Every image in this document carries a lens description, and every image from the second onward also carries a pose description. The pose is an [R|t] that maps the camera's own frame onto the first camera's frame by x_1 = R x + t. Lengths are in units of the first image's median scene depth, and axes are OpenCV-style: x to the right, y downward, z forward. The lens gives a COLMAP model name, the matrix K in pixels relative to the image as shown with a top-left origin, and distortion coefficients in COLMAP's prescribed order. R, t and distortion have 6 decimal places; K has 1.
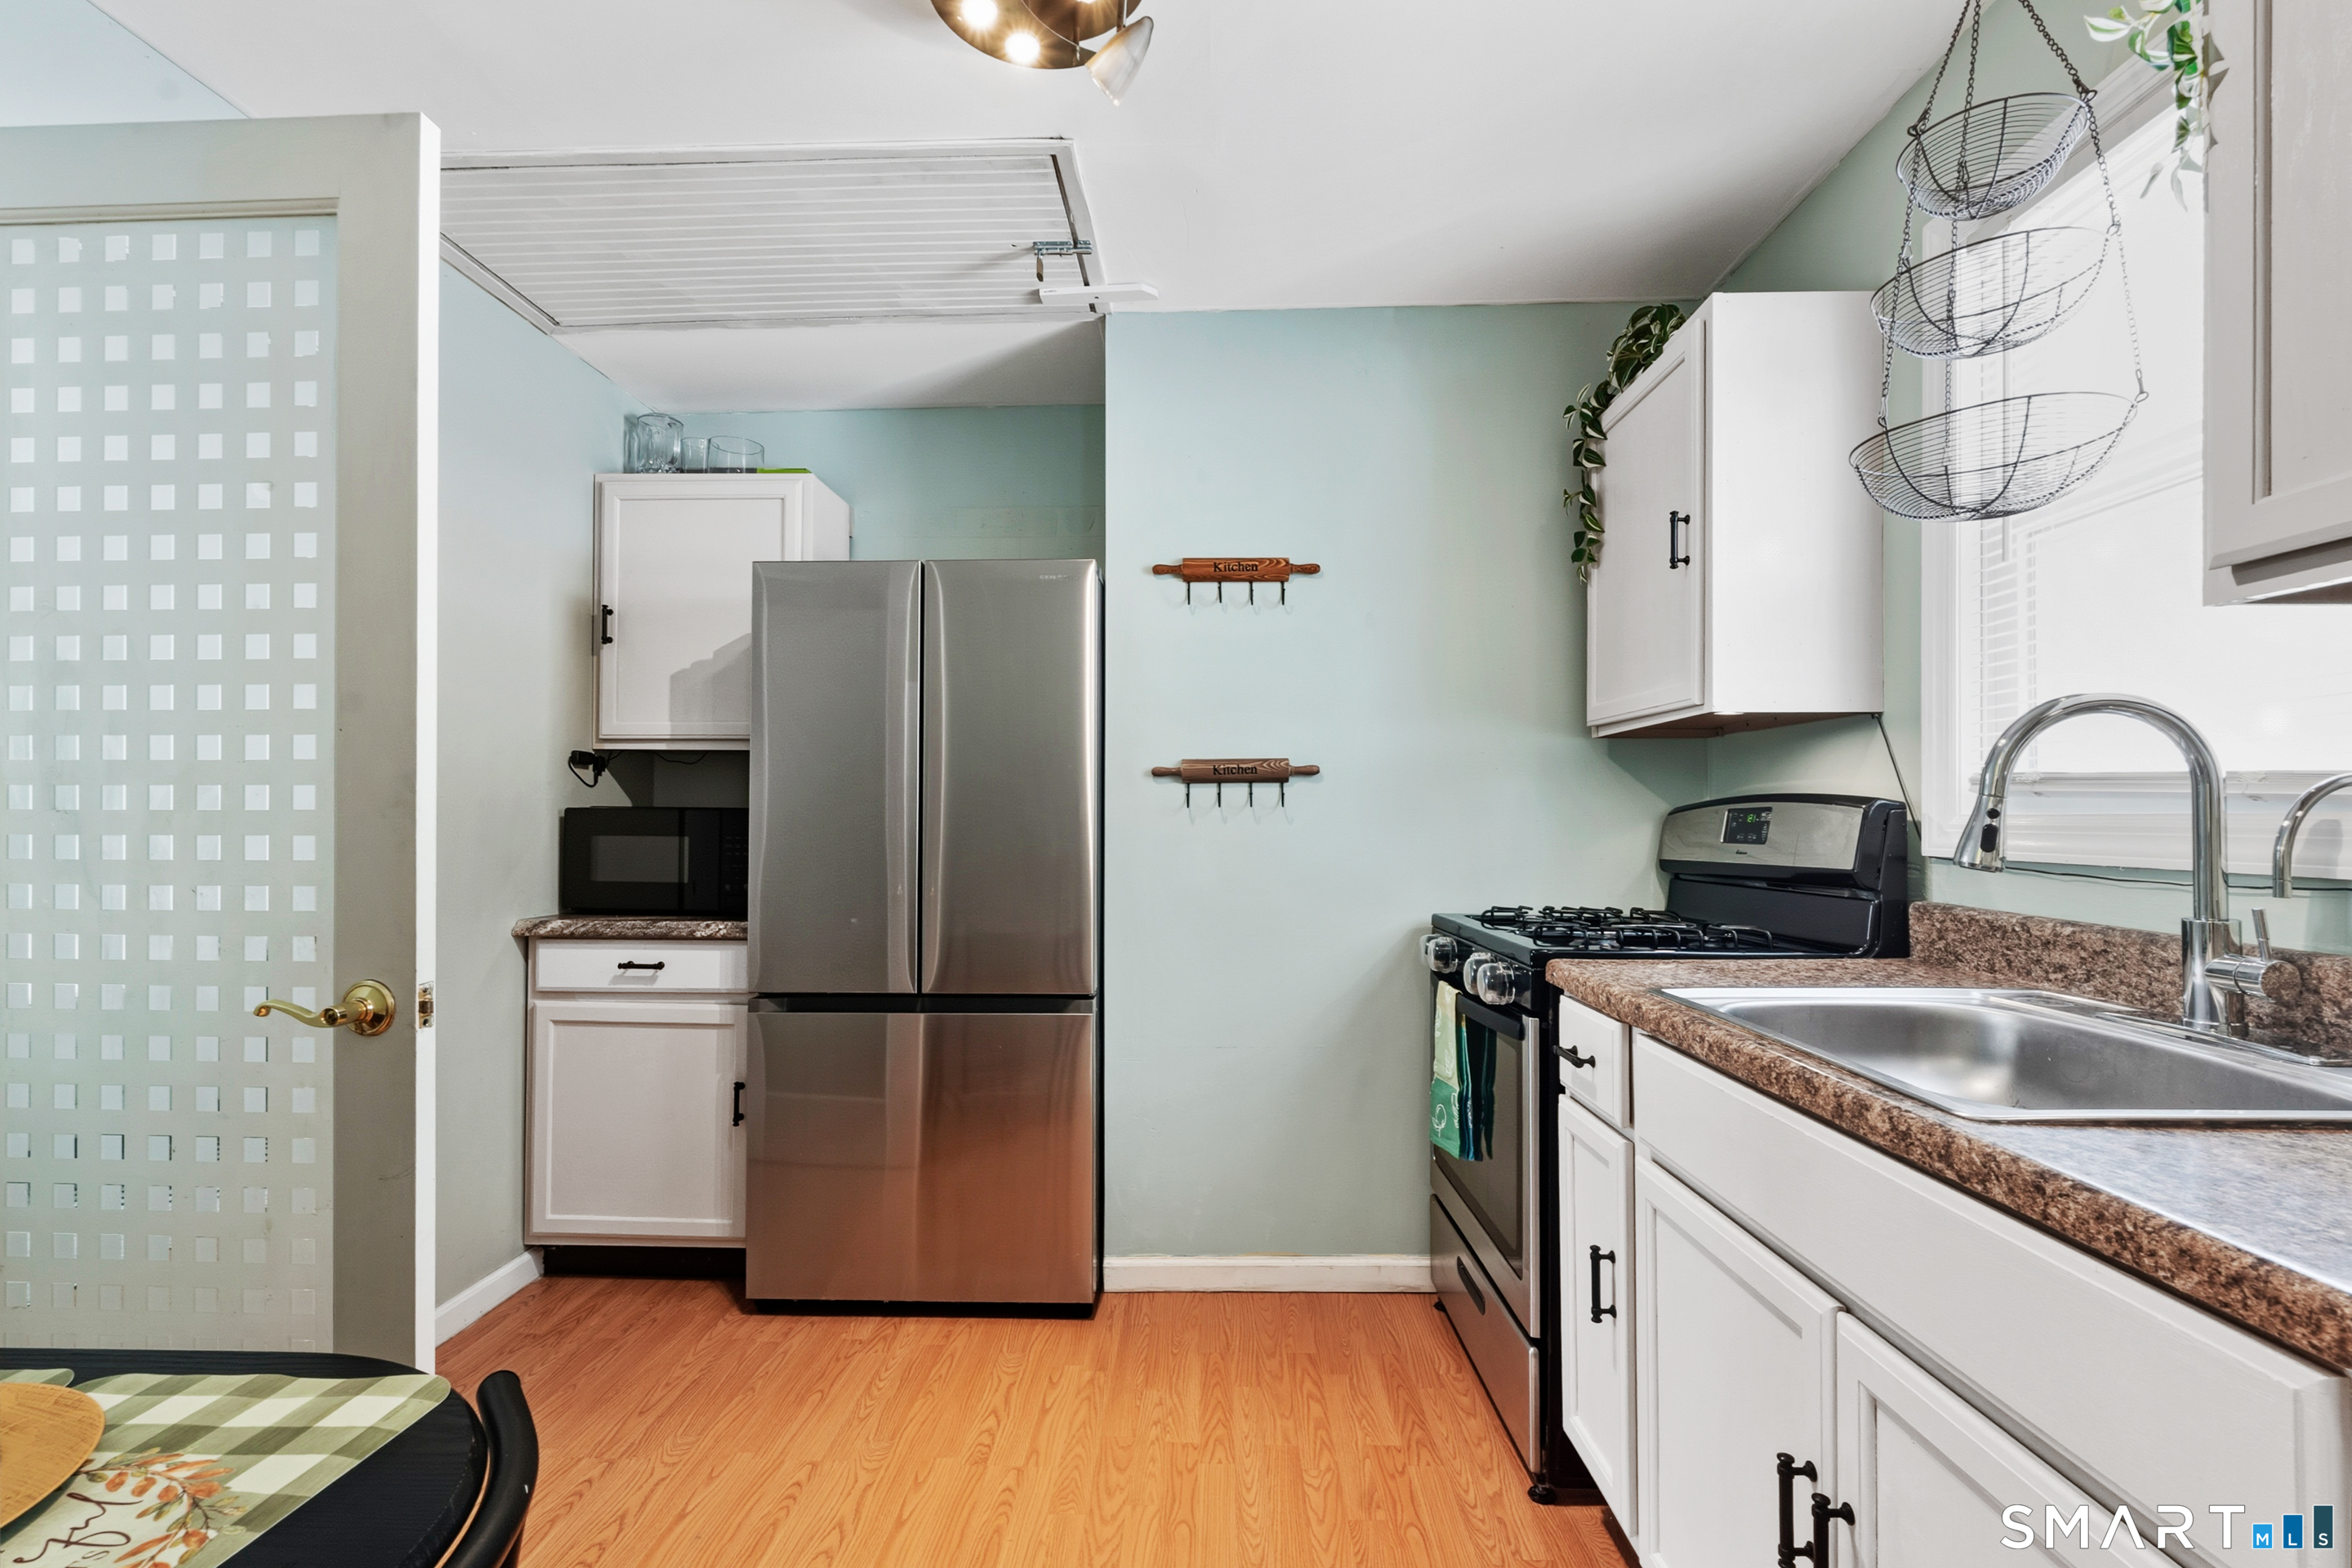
lens RADIAL K [[1035.7, 0, 1170.4], [0, 1035.7, 815.3], [0, 0, 1]] dist [0.001365, 0.000199]
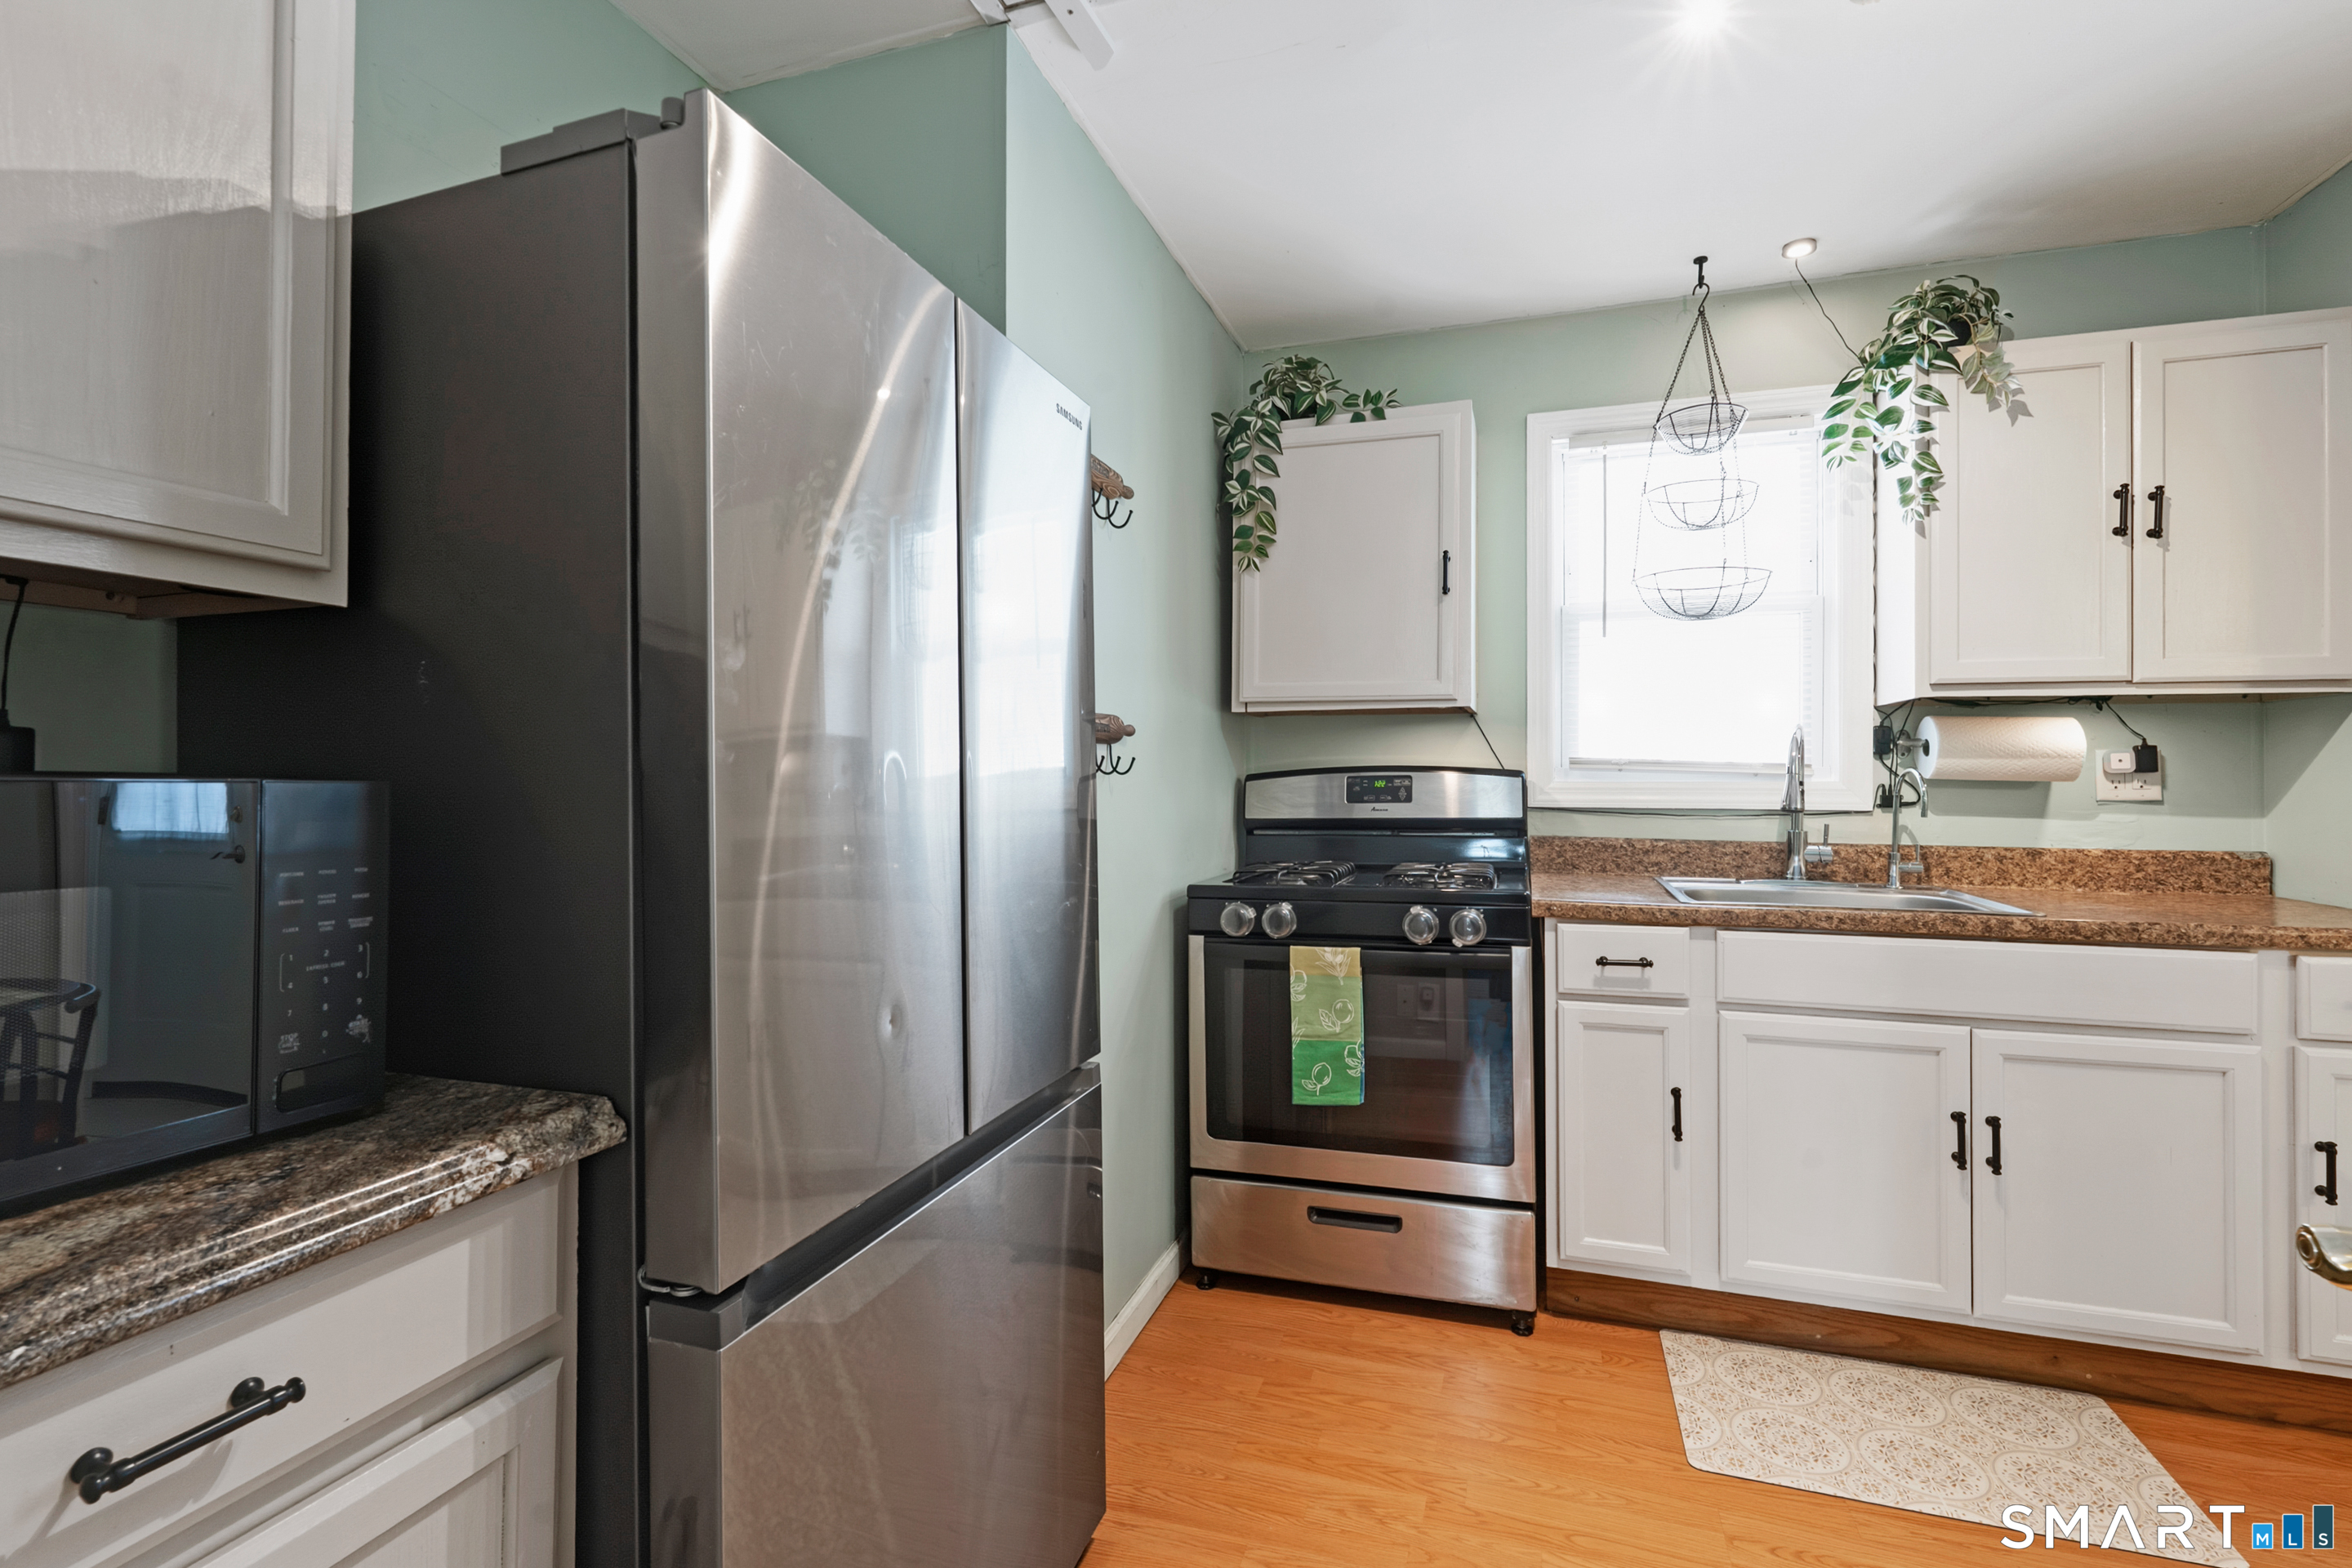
lens RADIAL K [[1061.1, 0, 1173.6], [0, 1061.1, 769.5], [0, 0, 1]] dist [0.001093, 0.000219]
pose [[0.293204, 0.004369, 0.956040, -0.849203], [-0.002689, 0.999989, -0.003745, -0.009168], [-0.956046, -0.001473, 0.293213, 0.887256]]
